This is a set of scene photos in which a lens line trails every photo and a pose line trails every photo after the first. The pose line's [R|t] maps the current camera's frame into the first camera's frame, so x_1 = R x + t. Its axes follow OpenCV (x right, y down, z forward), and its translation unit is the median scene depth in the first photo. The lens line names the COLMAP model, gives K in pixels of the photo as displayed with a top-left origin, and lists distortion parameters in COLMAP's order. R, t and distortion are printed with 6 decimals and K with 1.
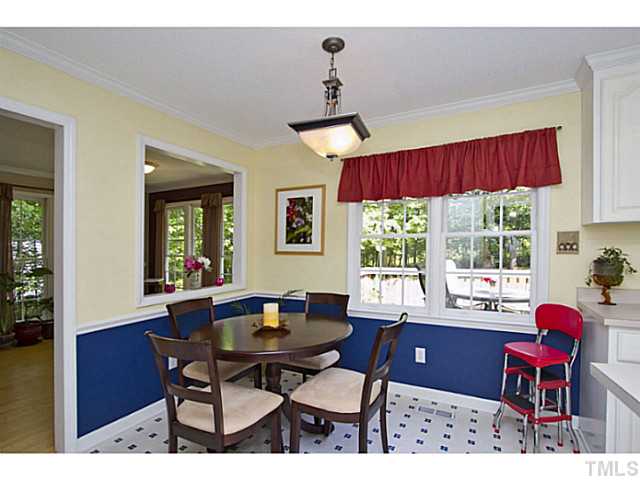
lens RADIAL K [[341.0, 0, 317.1], [0, 341.0, 248.9], [0, 0, 1]] dist [-0.017793, 0.000398]
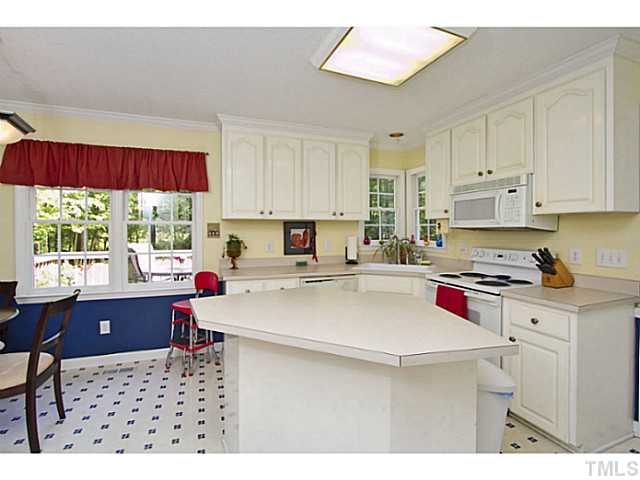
lens RADIAL K [[311.8, 0, 320.8], [0, 311.8, 242.0], [0, 0, 1]] dist [-0.004162, -0.000930]
pose [[0.663665, -0.017705, 0.747820, 0.010836], [-0.007031, 0.999528, 0.029904, -0.011635], [-0.747997, -0.025104, 0.663227, -0.279892]]
